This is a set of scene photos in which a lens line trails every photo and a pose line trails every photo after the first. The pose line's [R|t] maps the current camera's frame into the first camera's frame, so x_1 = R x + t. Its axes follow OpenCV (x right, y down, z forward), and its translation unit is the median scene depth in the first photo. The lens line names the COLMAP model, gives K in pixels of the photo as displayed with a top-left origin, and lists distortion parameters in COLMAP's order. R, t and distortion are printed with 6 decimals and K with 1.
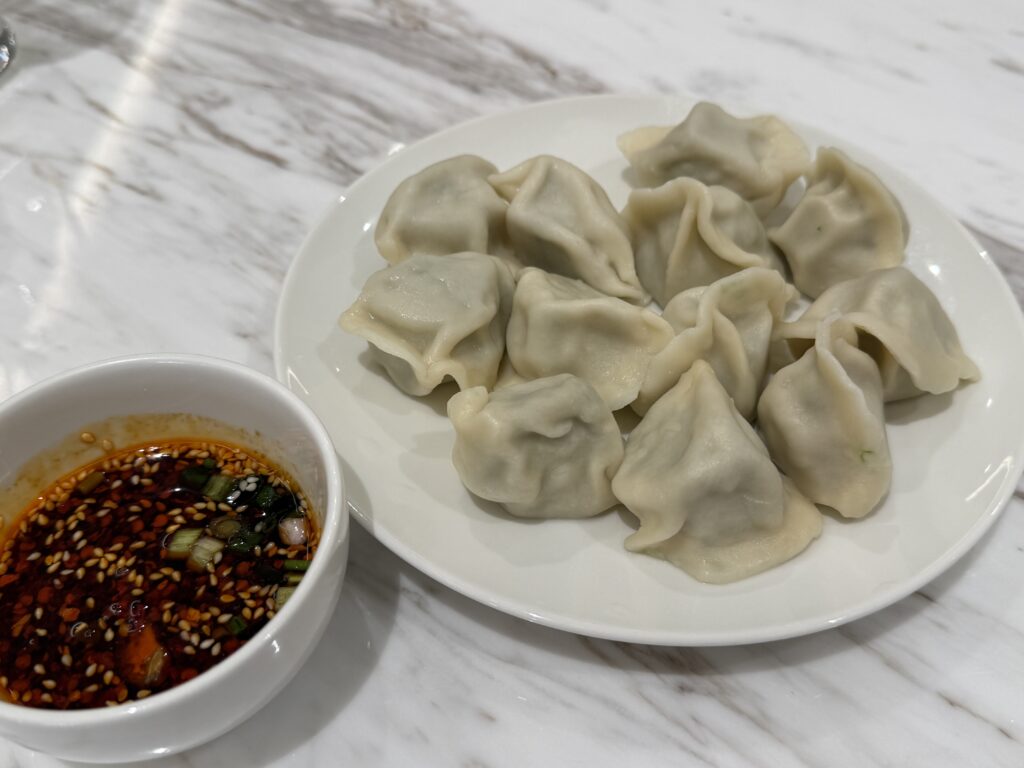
lens RADIAL K [[1440.2, 0, 512.0], [0, 1440.2, 384.0], [0, 0, 1]] dist [0.371924, -2.565819]
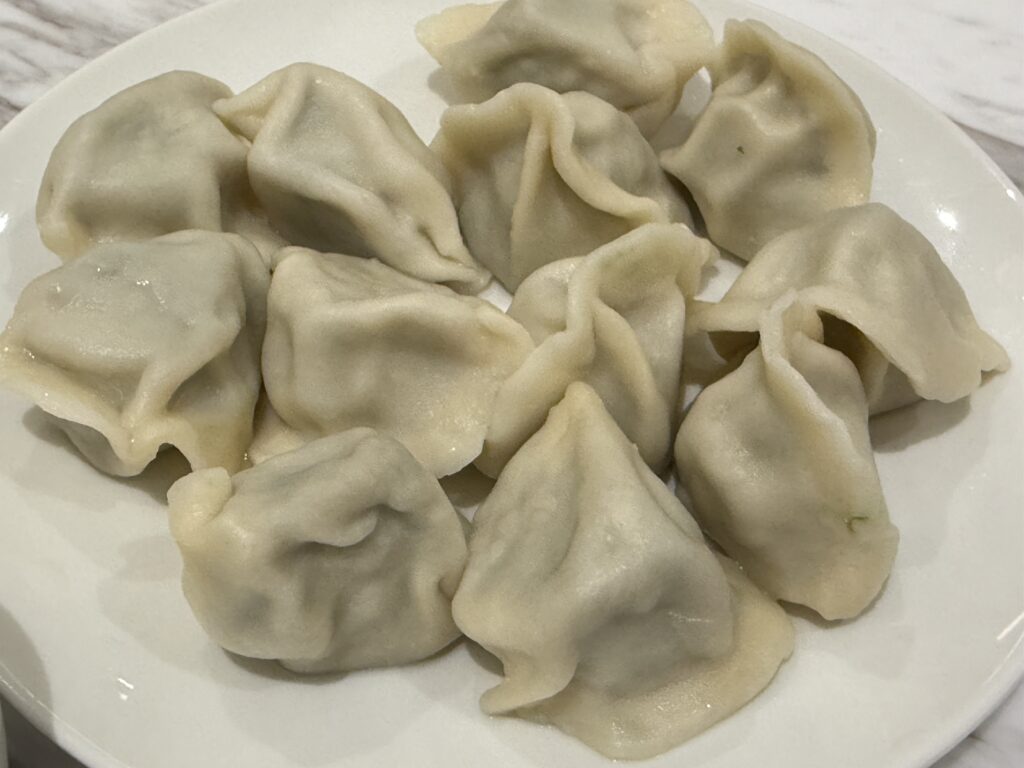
lens RADIAL K [[1679.8, 0, 512.0], [0, 1679.8, 384.0], [0, 0, 1]] dist [-0.028655, 0.113916]
pose [[0.991210, -0.092498, 0.094585, 0.034227], [0.087721, 0.994709, 0.053476, -0.055194], [-0.099031, -0.044709, 0.994080, 0.288898]]
